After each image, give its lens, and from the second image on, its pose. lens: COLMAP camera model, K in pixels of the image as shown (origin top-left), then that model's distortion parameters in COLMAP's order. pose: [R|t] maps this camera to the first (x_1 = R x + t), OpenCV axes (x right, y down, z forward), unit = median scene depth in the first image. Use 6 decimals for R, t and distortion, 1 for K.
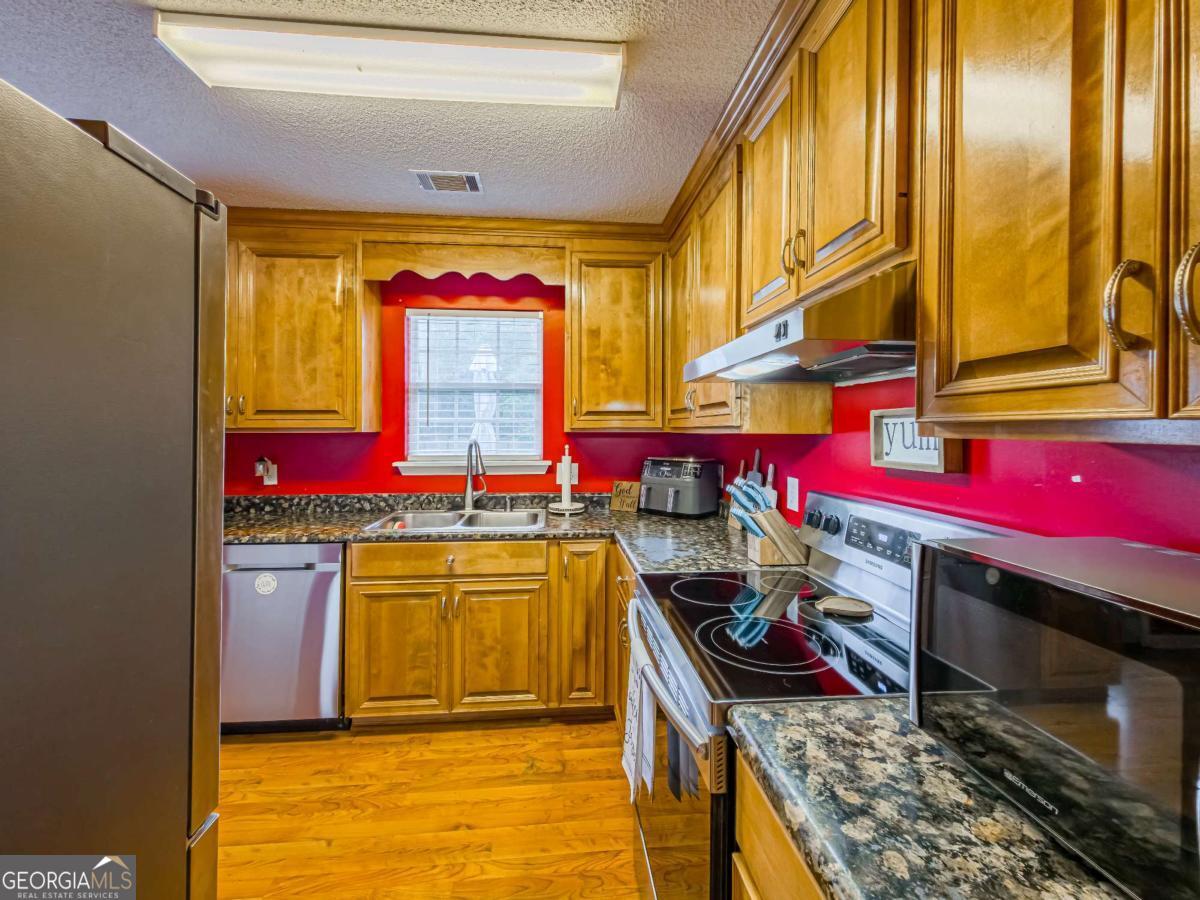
lens RADIAL K [[493.1, 0, 589.6], [0, 493.1, 442.4], [0, 0, 1]] dist [0.001610, 0.000504]
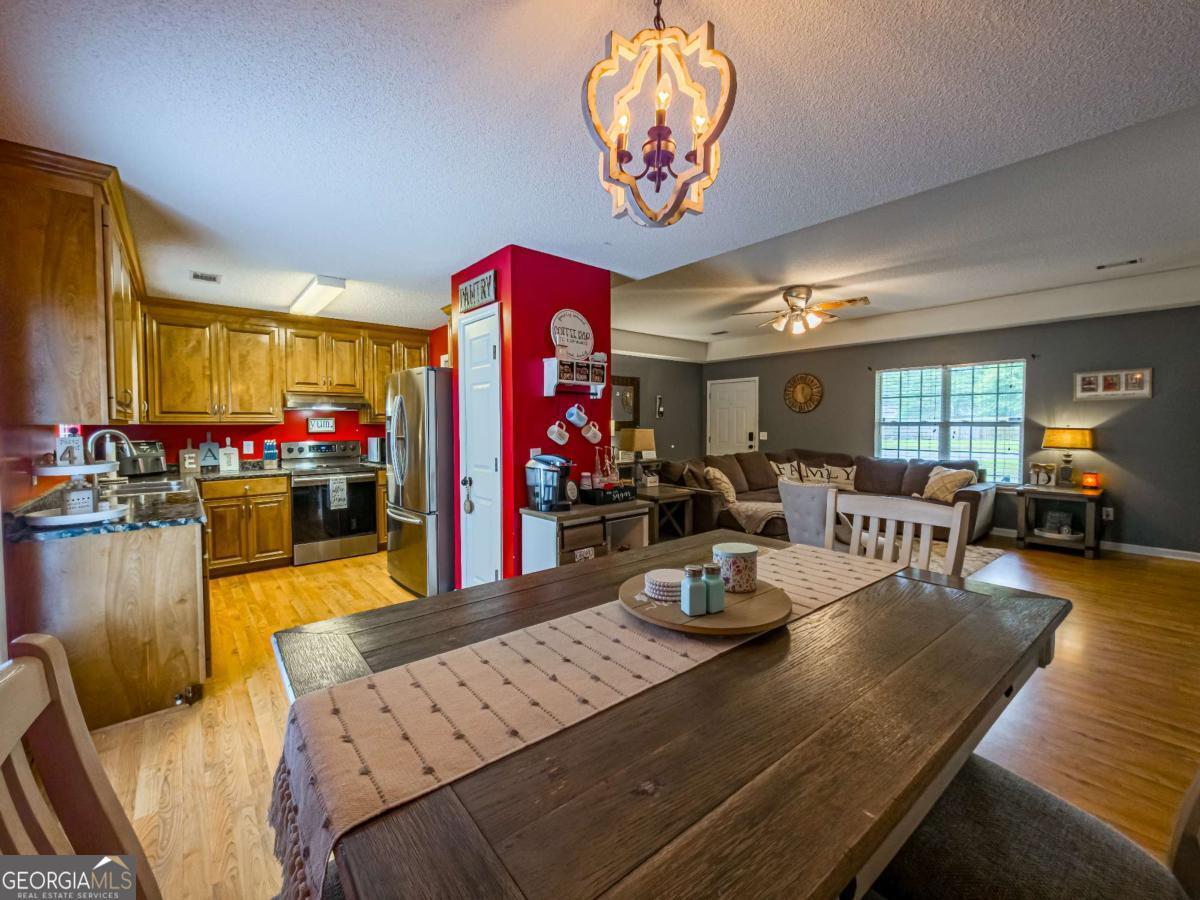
lens RADIAL K [[493.1, 0, 589.6], [0, 493.1, 442.4], [0, 0, 1]] dist [0.001610, 0.000504]
pose [[-0.570496, -0.034077, 0.820593, -1.939483], [0.008421, 0.998844, 0.047334, -0.025953], [-0.821257, 0.033914, -0.569549, 0.686007]]
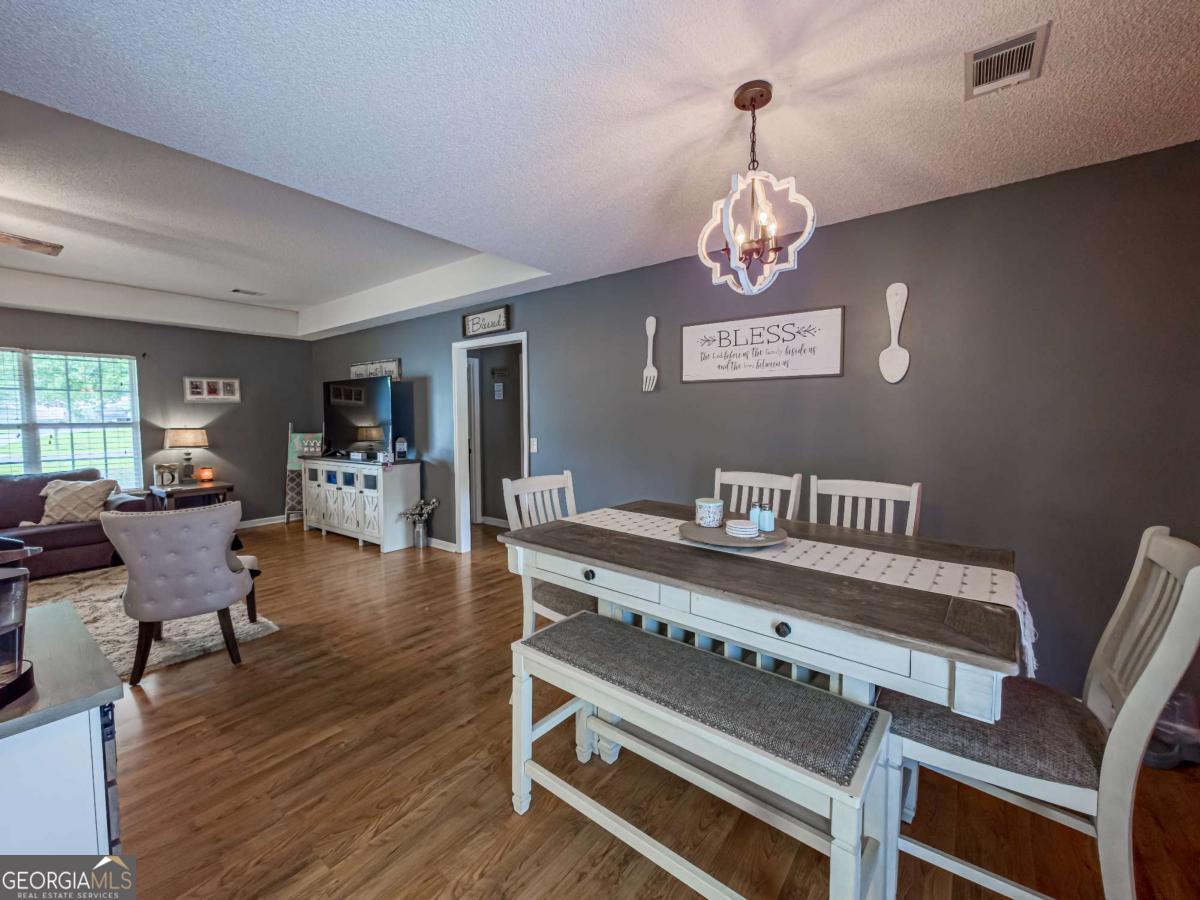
lens RADIAL K [[493.1, 0, 589.6], [0, 493.1, 442.4], [0, 0, 1]] dist [0.001610, 0.000504]
pose [[-0.682900, 0.039678, -0.729433, -1.044593], [-0.001382, 0.998452, 0.055606, -0.032269], [0.730510, 0.038981, -0.681788, 0.684894]]
